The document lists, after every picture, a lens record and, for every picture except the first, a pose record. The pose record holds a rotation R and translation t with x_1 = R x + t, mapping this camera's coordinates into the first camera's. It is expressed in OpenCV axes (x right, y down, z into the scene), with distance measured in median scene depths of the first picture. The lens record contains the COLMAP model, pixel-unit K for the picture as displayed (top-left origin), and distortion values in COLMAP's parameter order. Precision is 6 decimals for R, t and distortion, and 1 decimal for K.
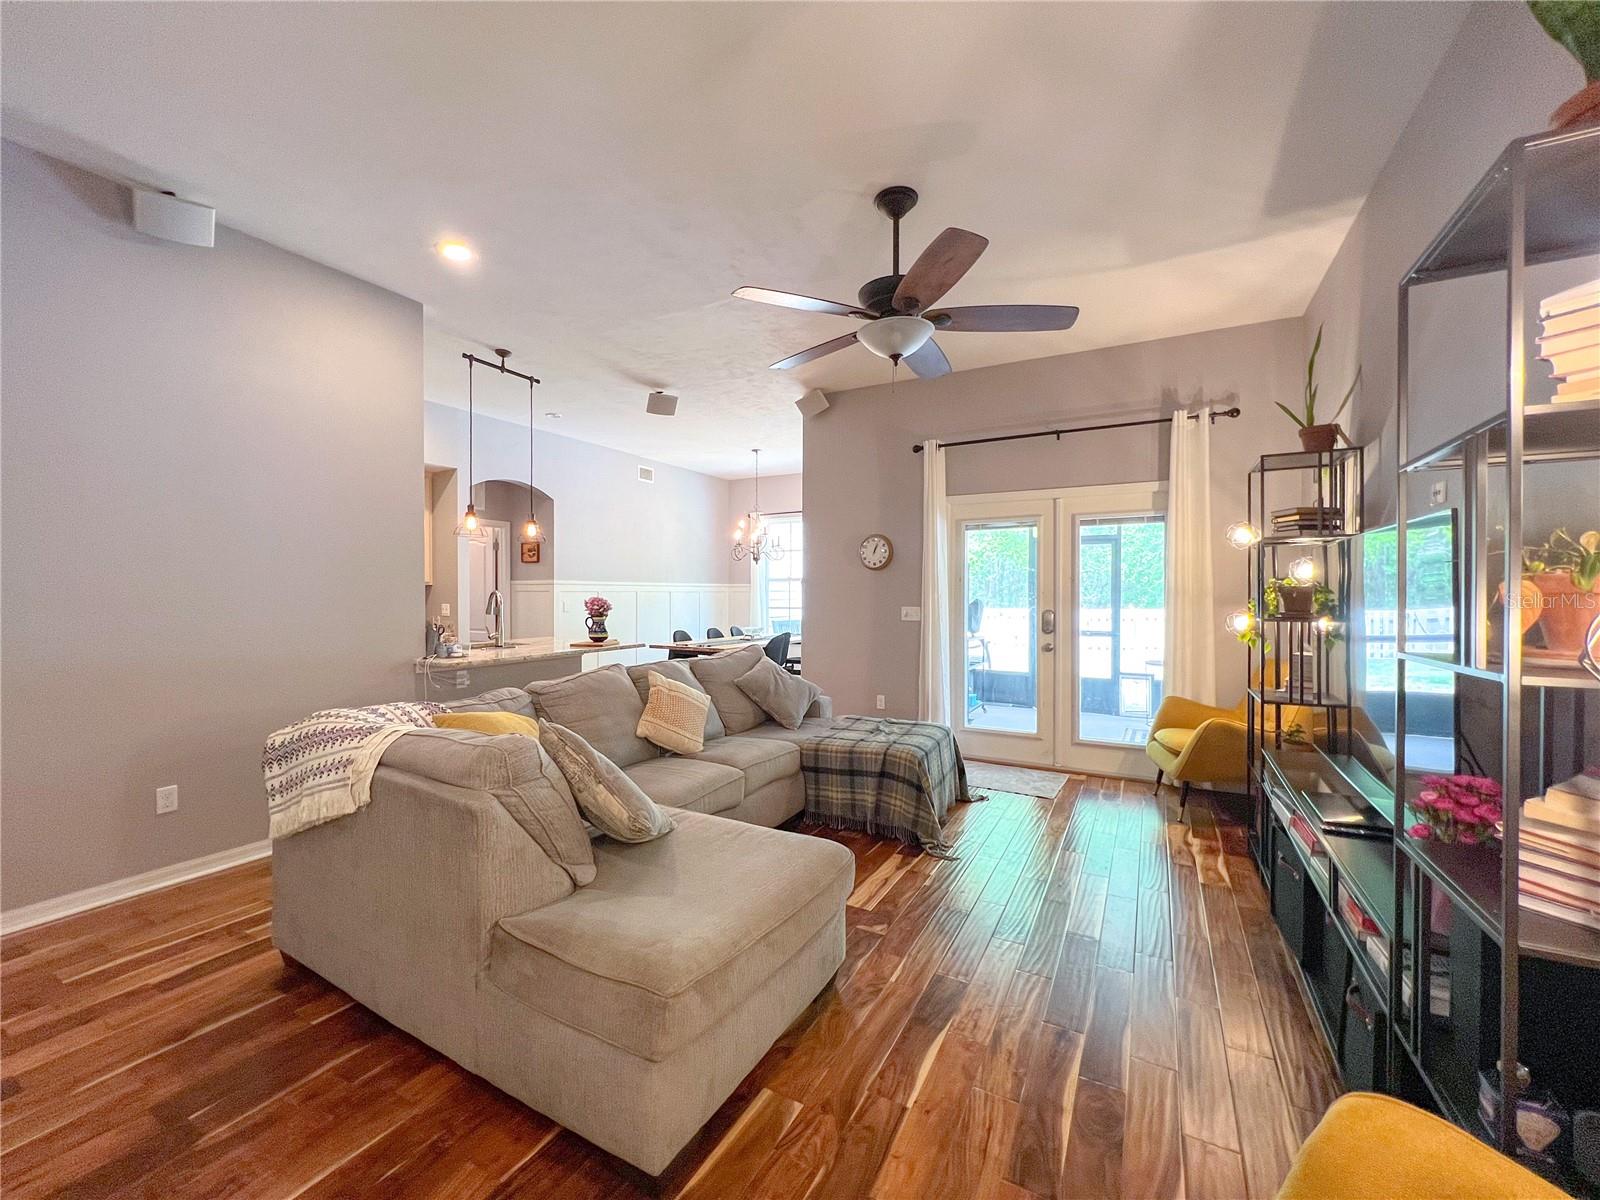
lens RADIAL K [[636.9, 0, 797.7], [0, 636.9, 596.9], [0, 0, 1]] dist [-0.010696, -0.000147]
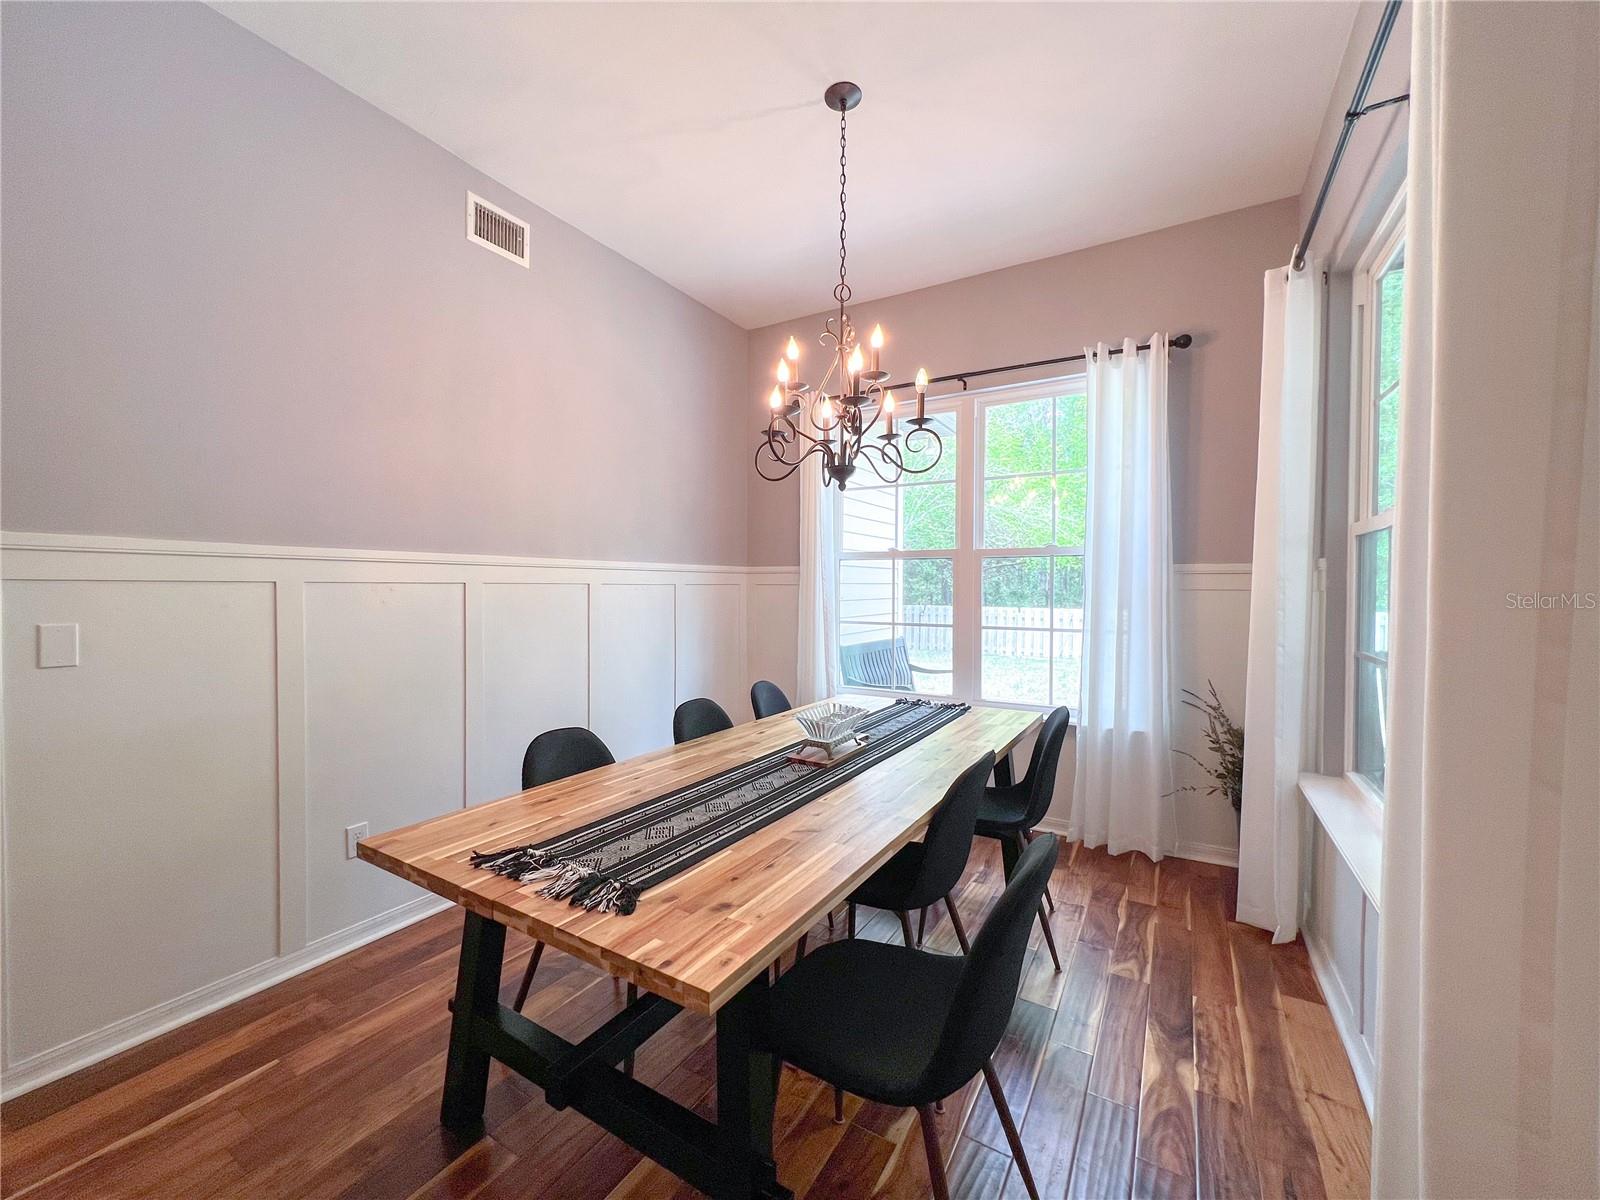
lens RADIAL K [[636.9, 0, 799.2], [0, 636.9, 599.7], [0, 0, 1]] dist [-0.010696, -0.000147]
pose [[0.999626, -0.000250, -0.027350, -0.070907], [0.000597, 0.999919, 0.012694, -0.003865], [0.027345, -0.012706, 0.999545, 0.661598]]
